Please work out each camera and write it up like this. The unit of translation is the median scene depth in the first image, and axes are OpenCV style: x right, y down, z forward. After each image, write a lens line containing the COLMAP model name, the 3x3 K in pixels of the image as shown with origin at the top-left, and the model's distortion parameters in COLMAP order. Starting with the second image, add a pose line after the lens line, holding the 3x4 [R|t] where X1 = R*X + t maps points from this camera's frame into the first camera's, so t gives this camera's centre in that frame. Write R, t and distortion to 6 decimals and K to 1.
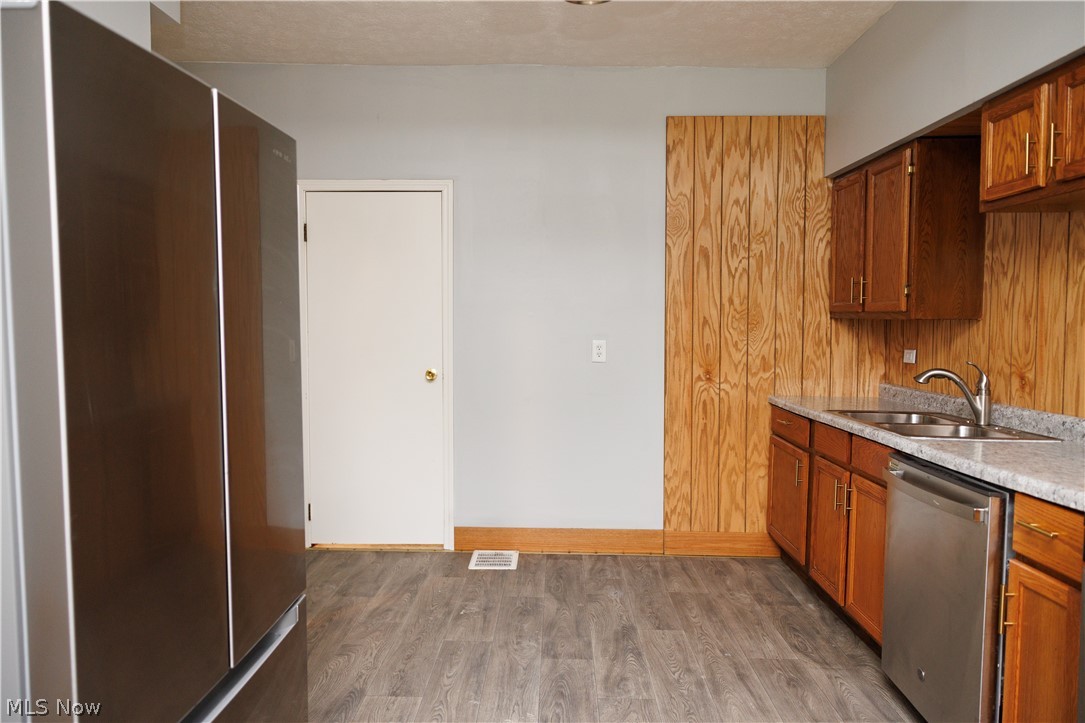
lens RADIAL K [[734.1, 0, 542.0], [0, 734.1, 361.4], [0, 0, 1]] dist [0.005934, 0.002683]
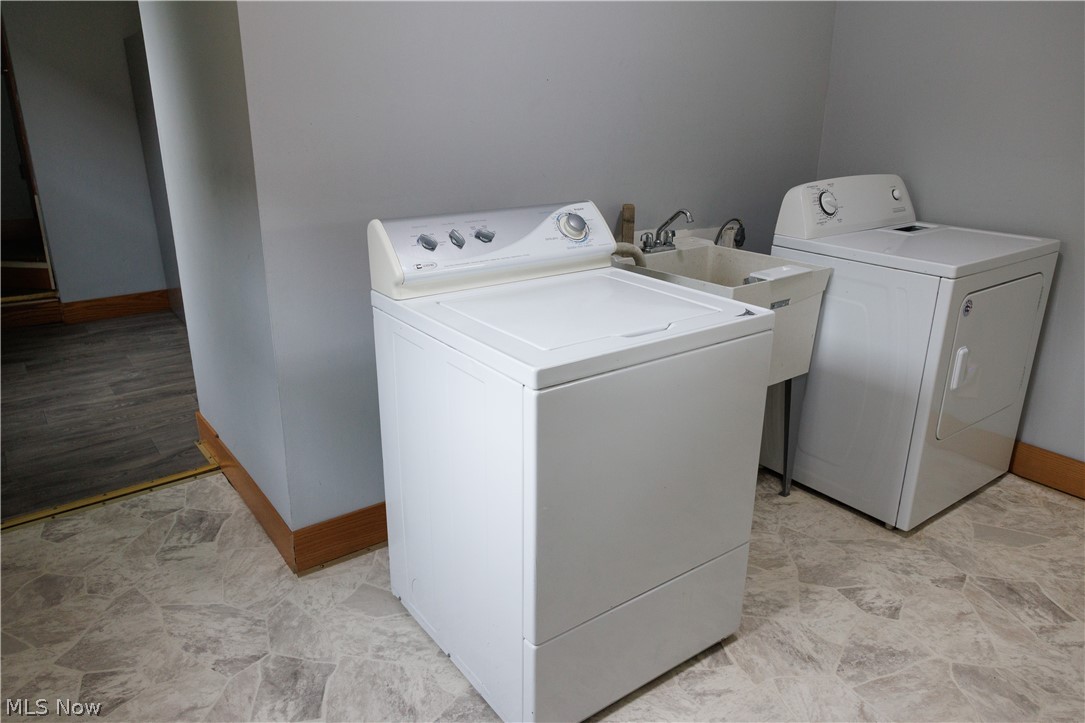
lens RADIAL K [[734.1, 0, 540.5], [0, 734.1, 362.1], [0, 0, 1]] dist [0.005934, 0.002683]
pose [[0.618510, 0.243035, -0.747248, 1.312435], [-0.045430, 0.960436, 0.274769, 0.002922], [0.784462, -0.136000, 0.605081, 0.807076]]
